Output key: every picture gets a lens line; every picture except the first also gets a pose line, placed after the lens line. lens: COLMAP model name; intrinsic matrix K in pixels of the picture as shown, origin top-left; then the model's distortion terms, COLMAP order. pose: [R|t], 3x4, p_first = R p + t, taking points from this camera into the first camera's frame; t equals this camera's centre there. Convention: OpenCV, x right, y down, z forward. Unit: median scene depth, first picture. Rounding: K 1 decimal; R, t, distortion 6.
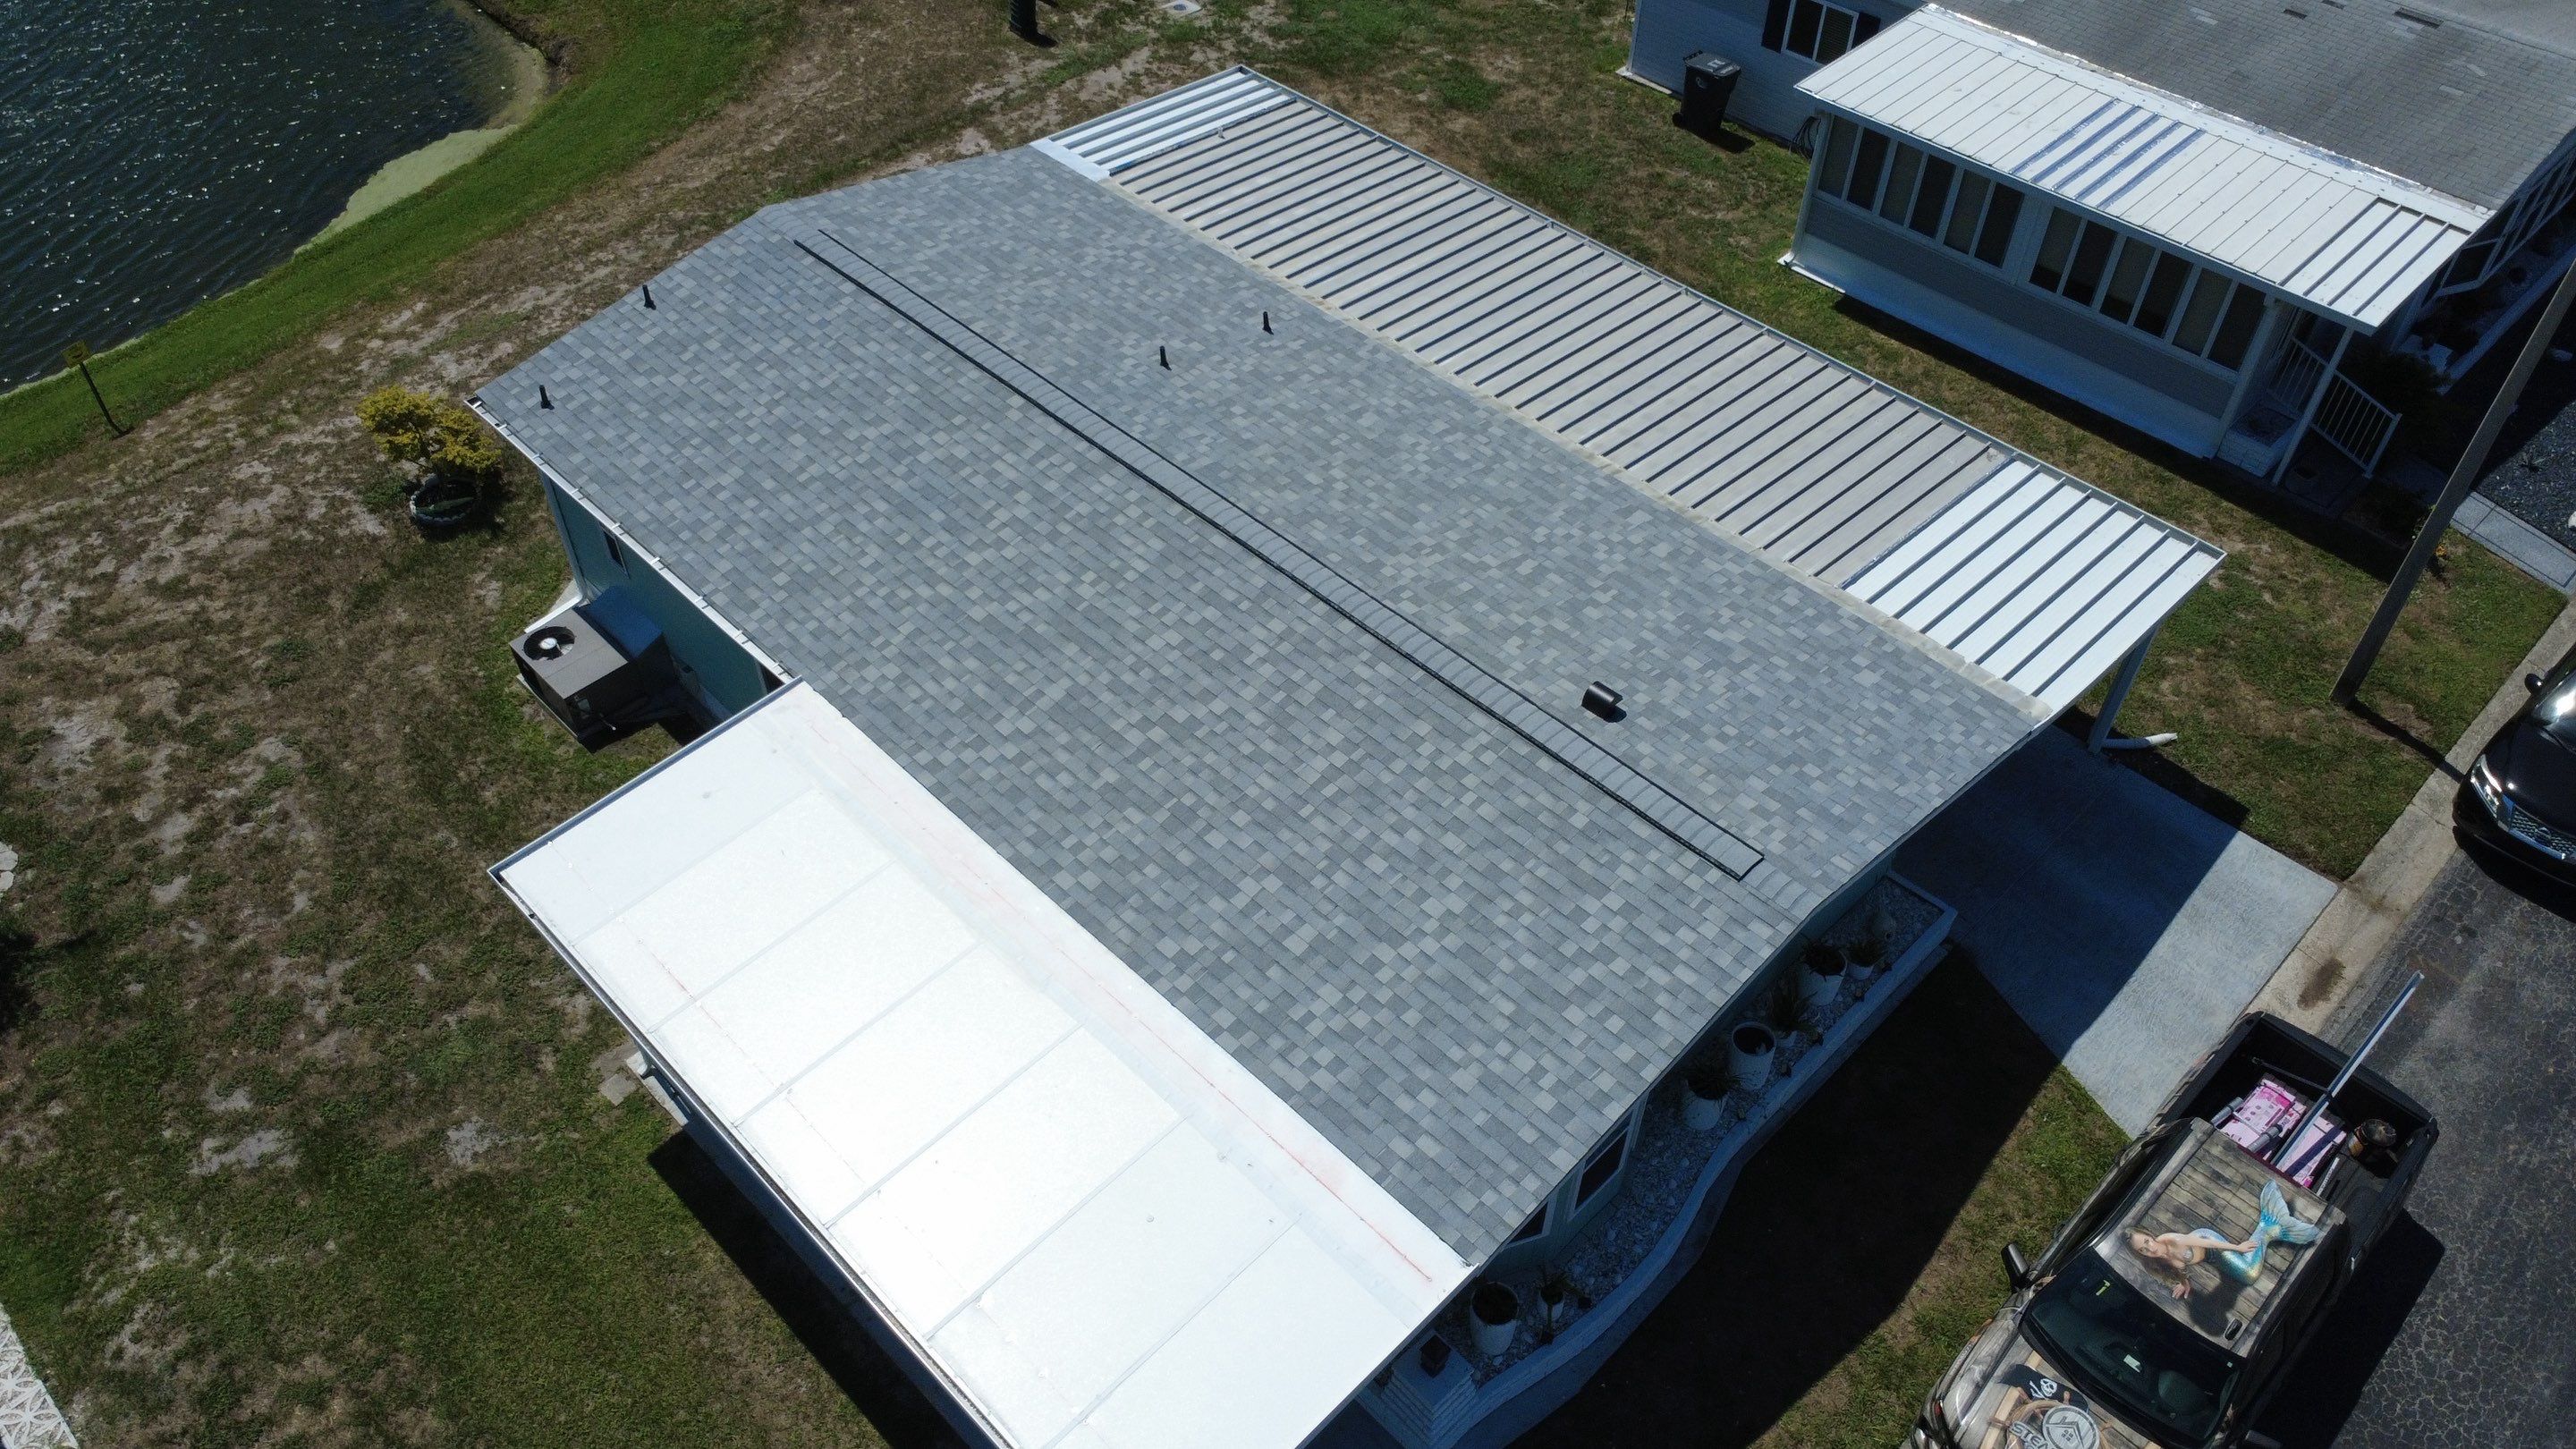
lens RADIAL K [[1881.6, 0, 1284.4], [0, 1881.6, 719.1], [0, 0, 1]] dist [-0.002060, 0.004042]
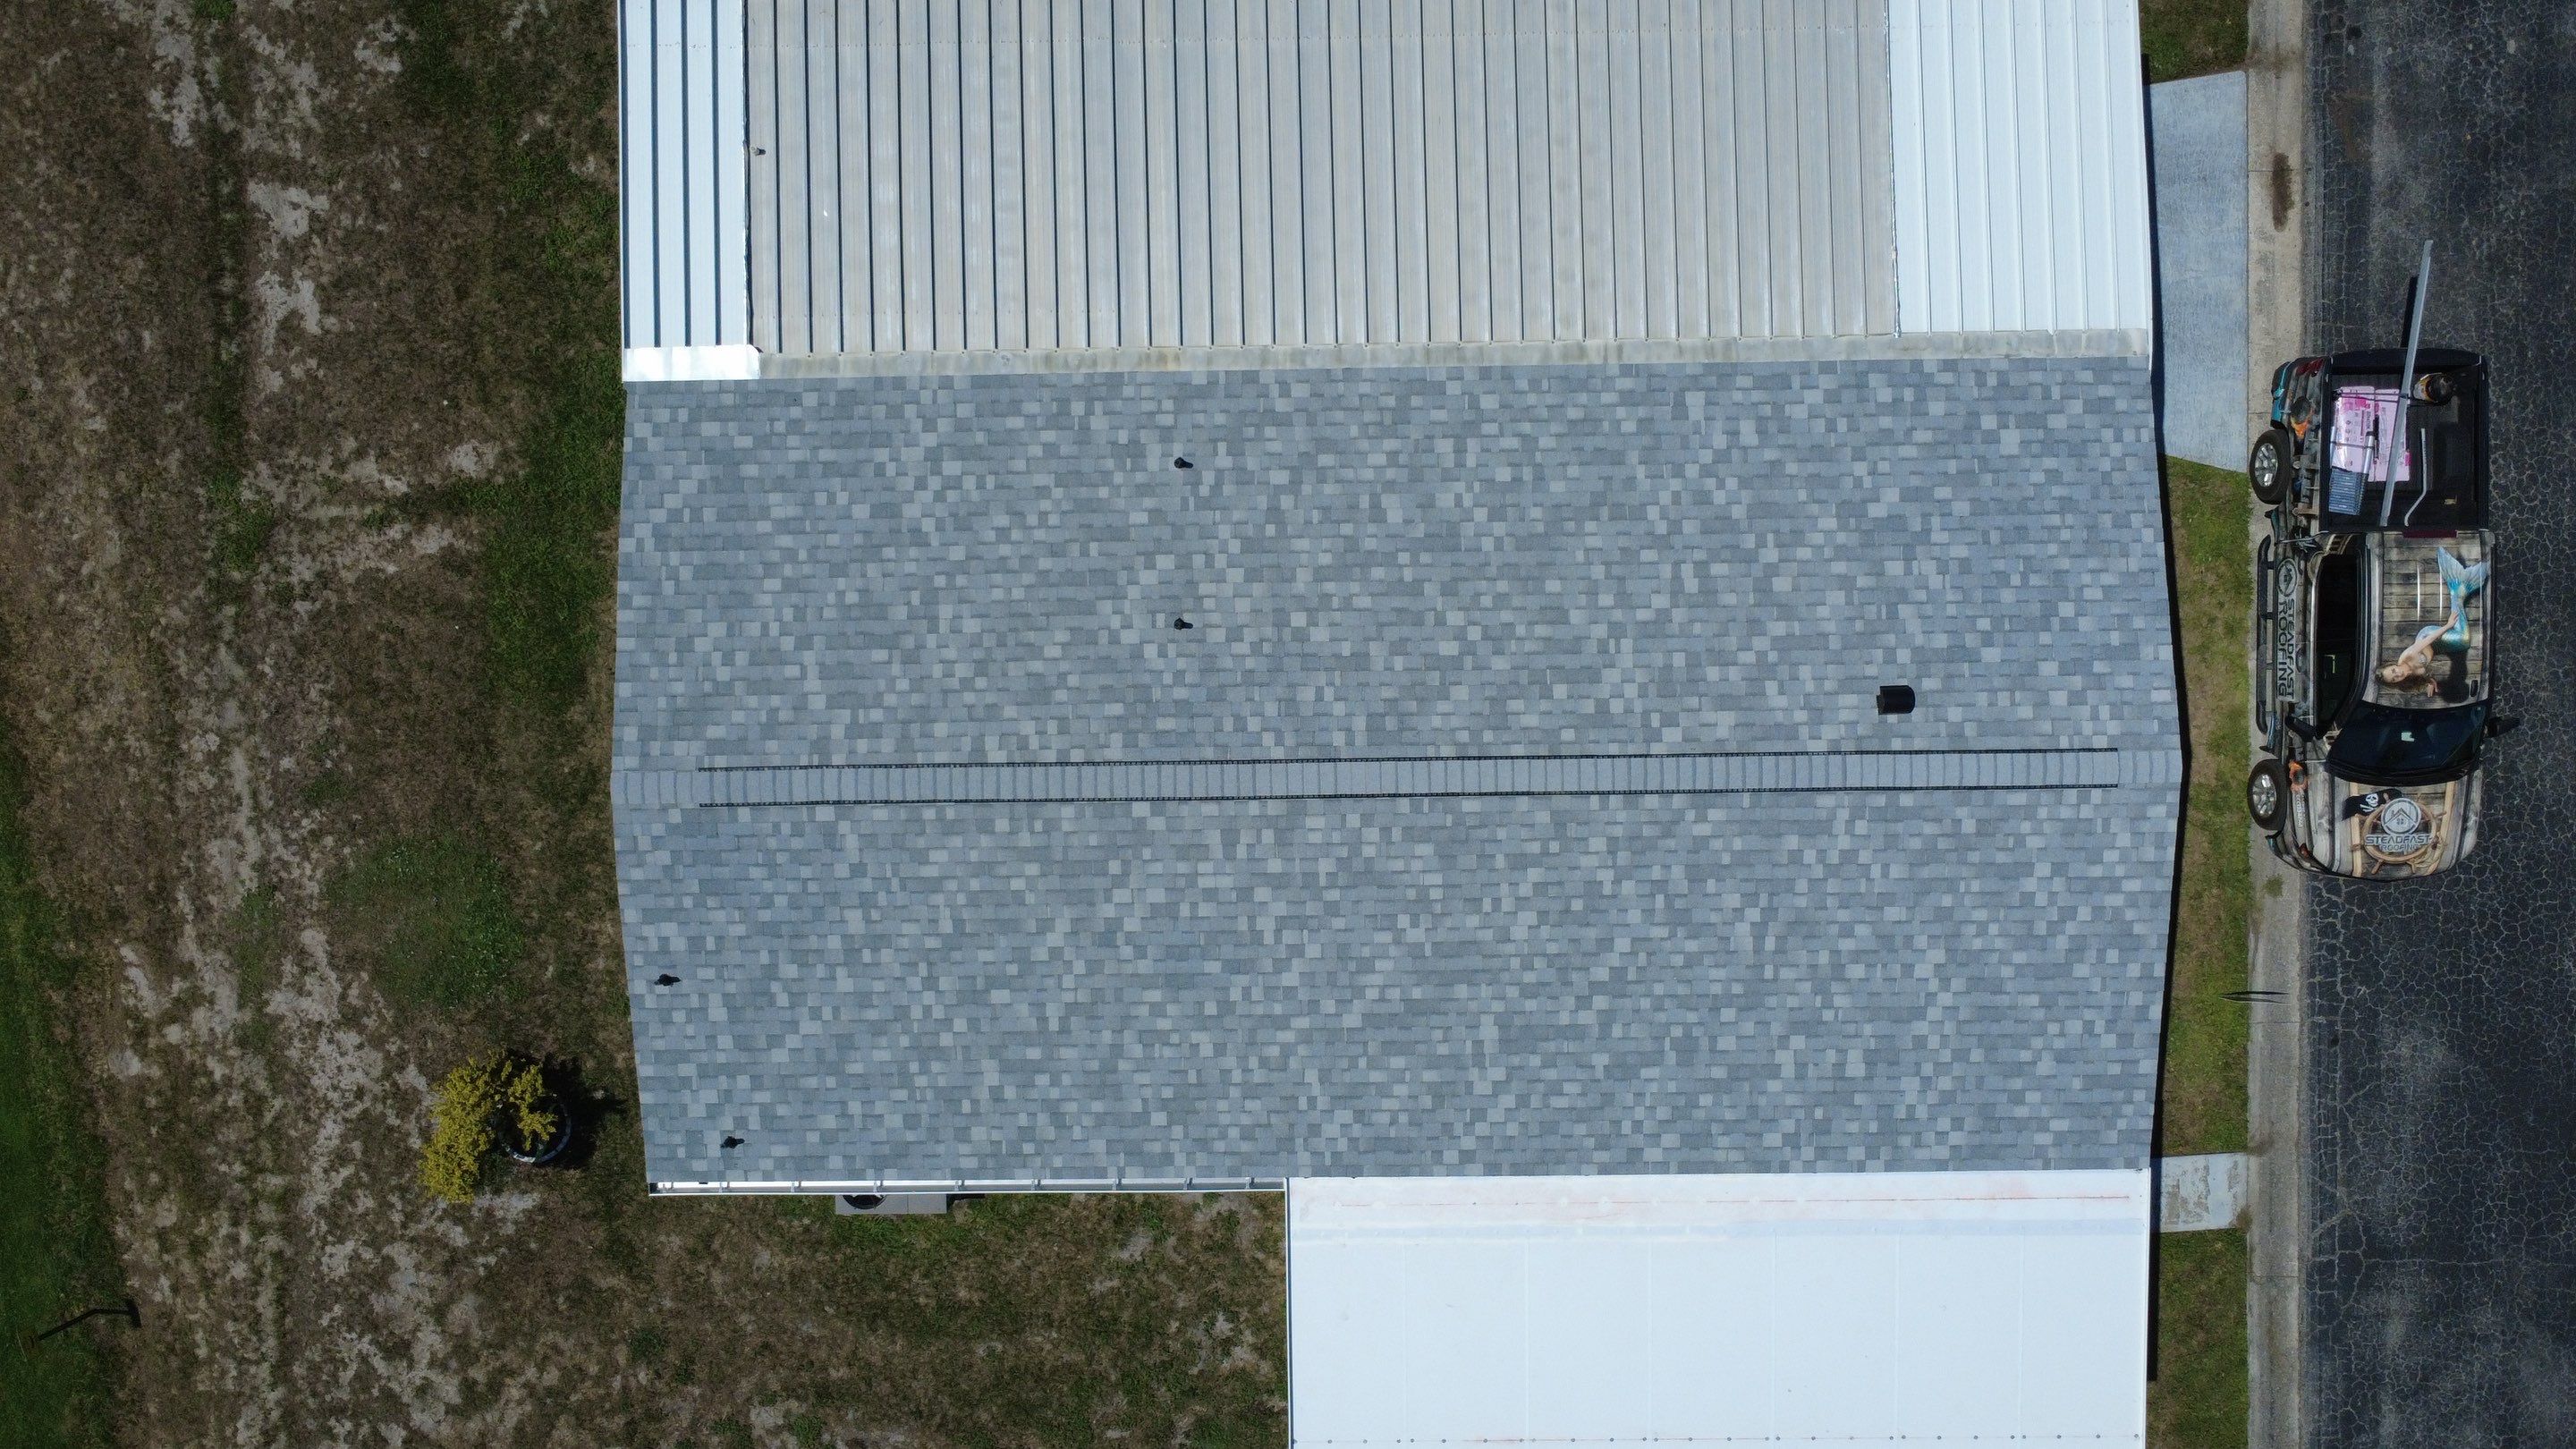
lens RADIAL K [[1881.6, 0, 1285.2], [0, 1881.6, 719.6], [0, 0, 1]] dist [-0.002060, 0.004042]
pose [[0.691747, -0.721047, -0.039722, -0.029924], [0.530181, 0.469751, 0.705863, -0.833943], [-0.490301, -0.509338, 0.707234, 0.370050]]
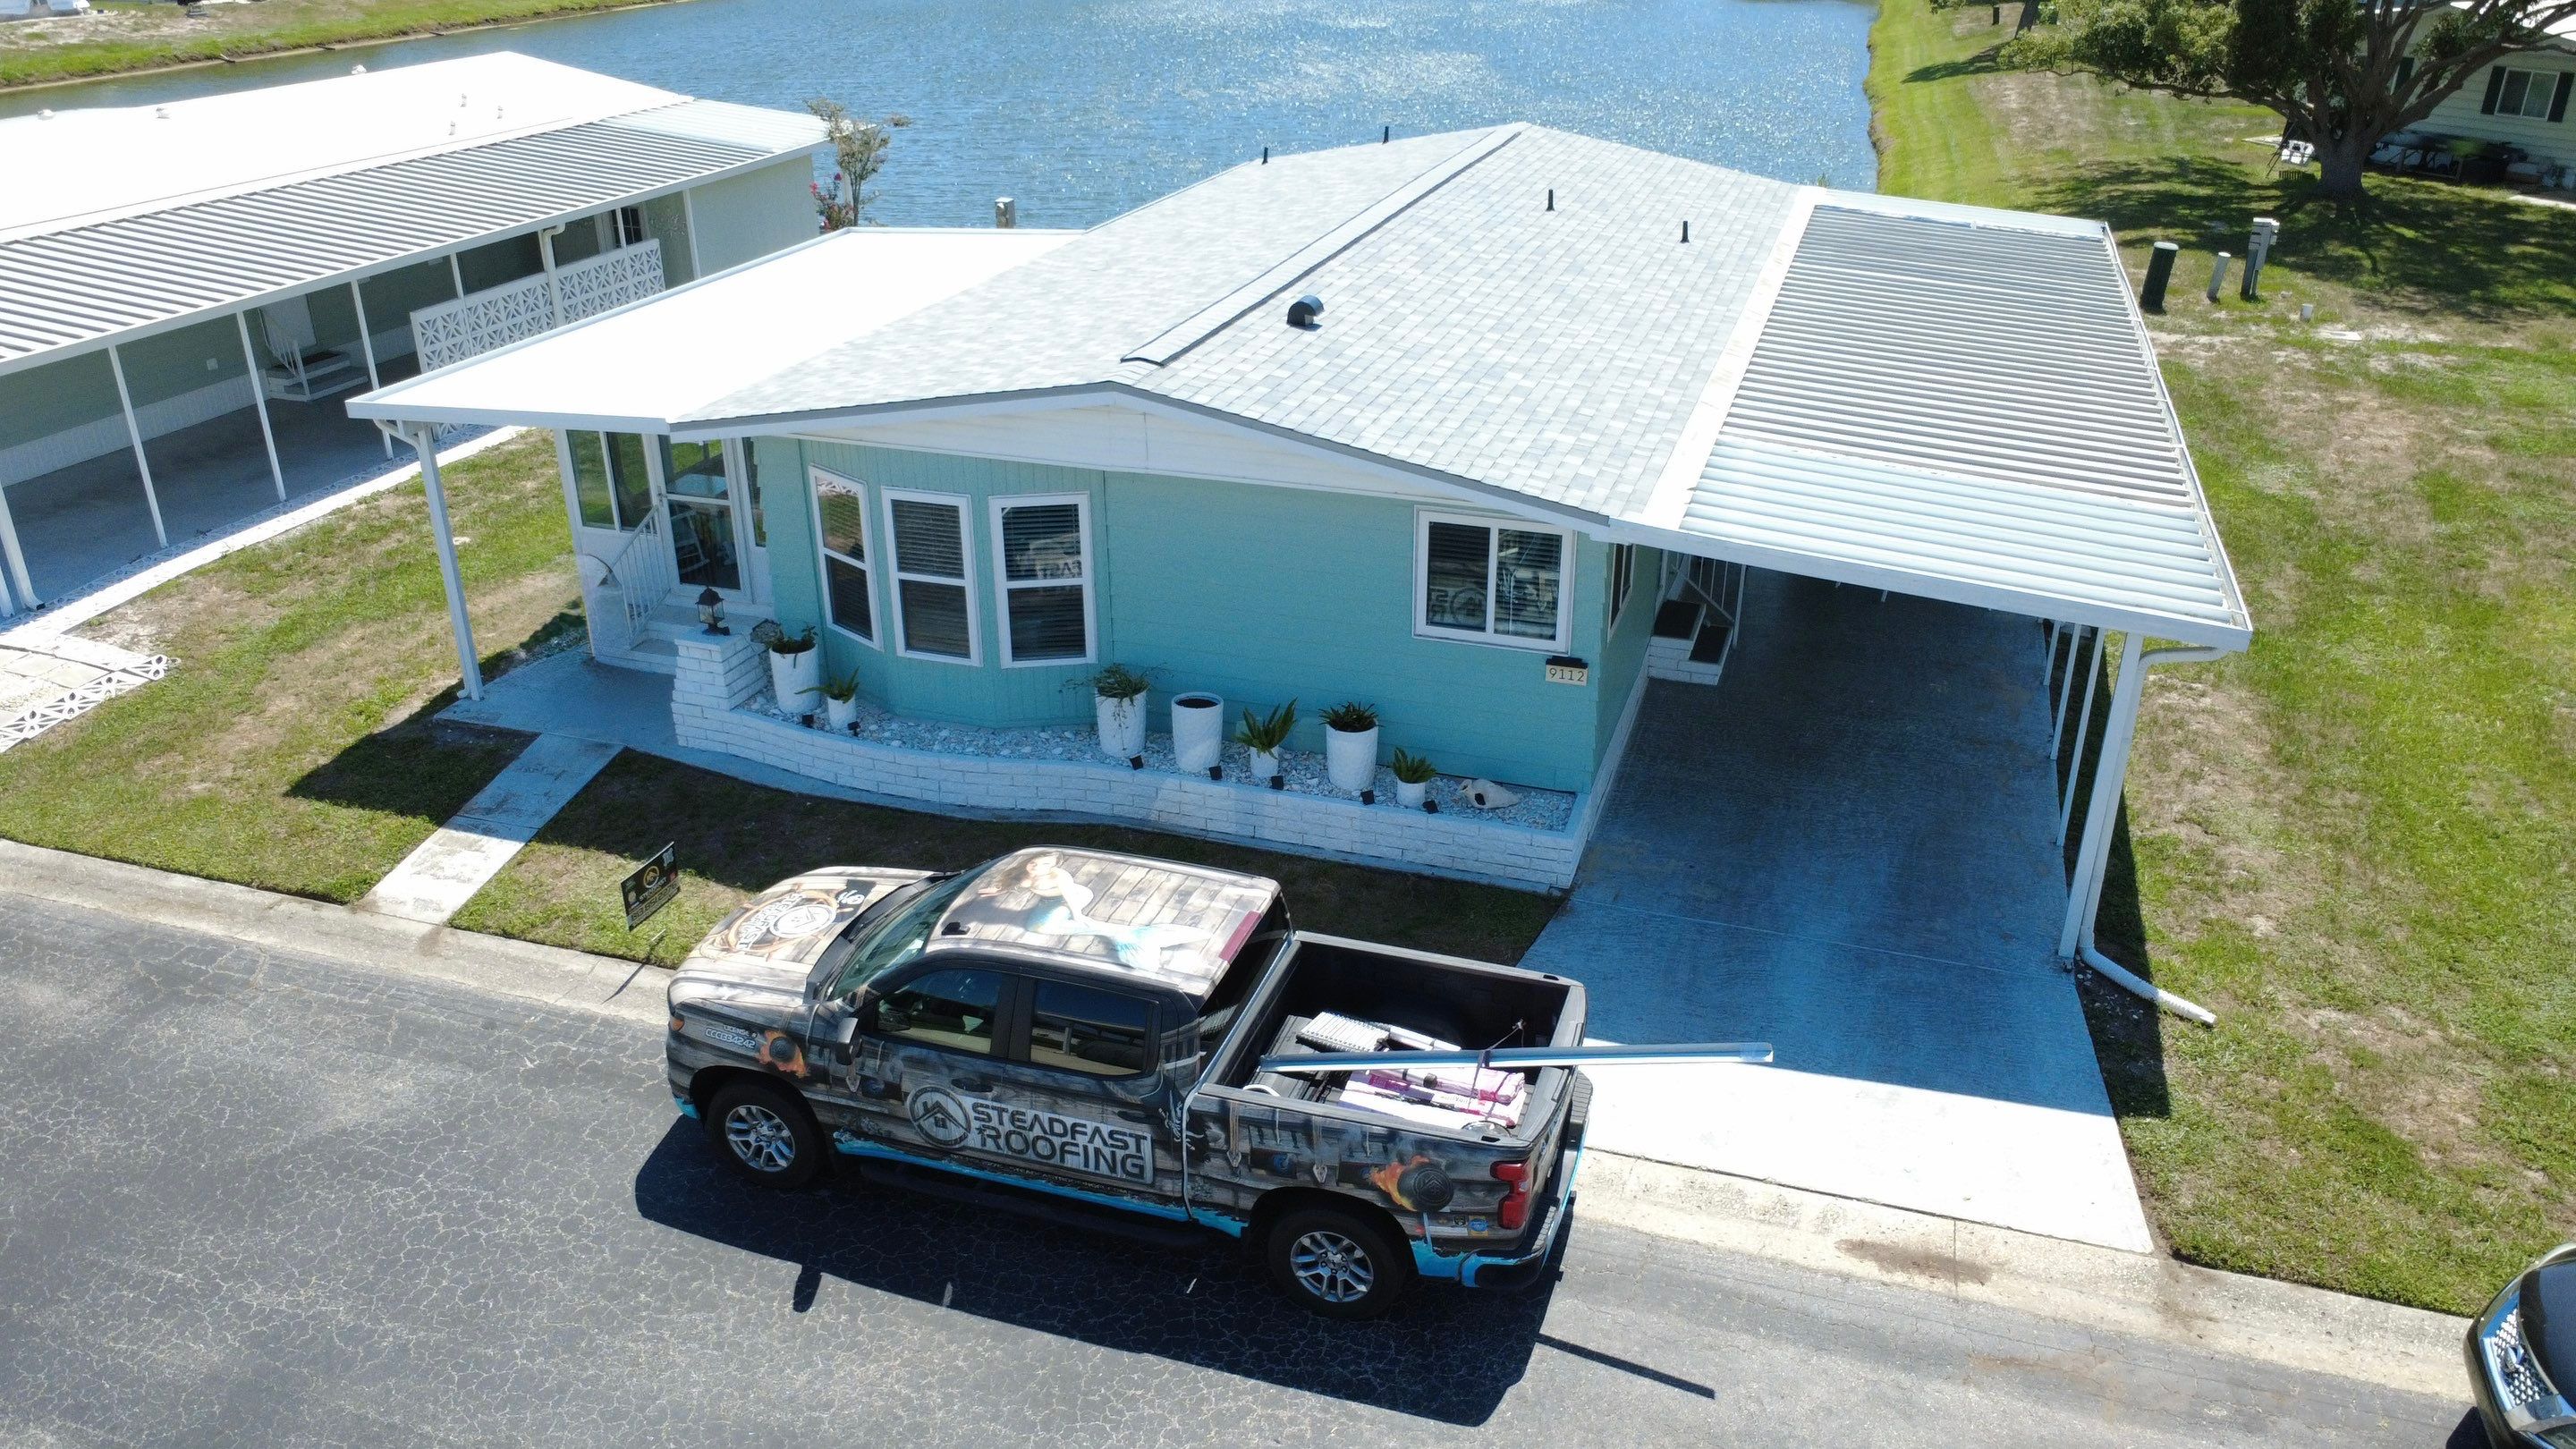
lens RADIAL K [[1881.6, 0, 1287.8], [0, 1881.6, 716.7], [0, 0, 1]] dist [-0.002060, 0.004042]
pose [[0.456551, 0.368255, -0.809907, 0.909651], [-0.633565, 0.773671, -0.005367, 0.143320], [0.624625, 0.515579, 0.586533, 0.480478]]
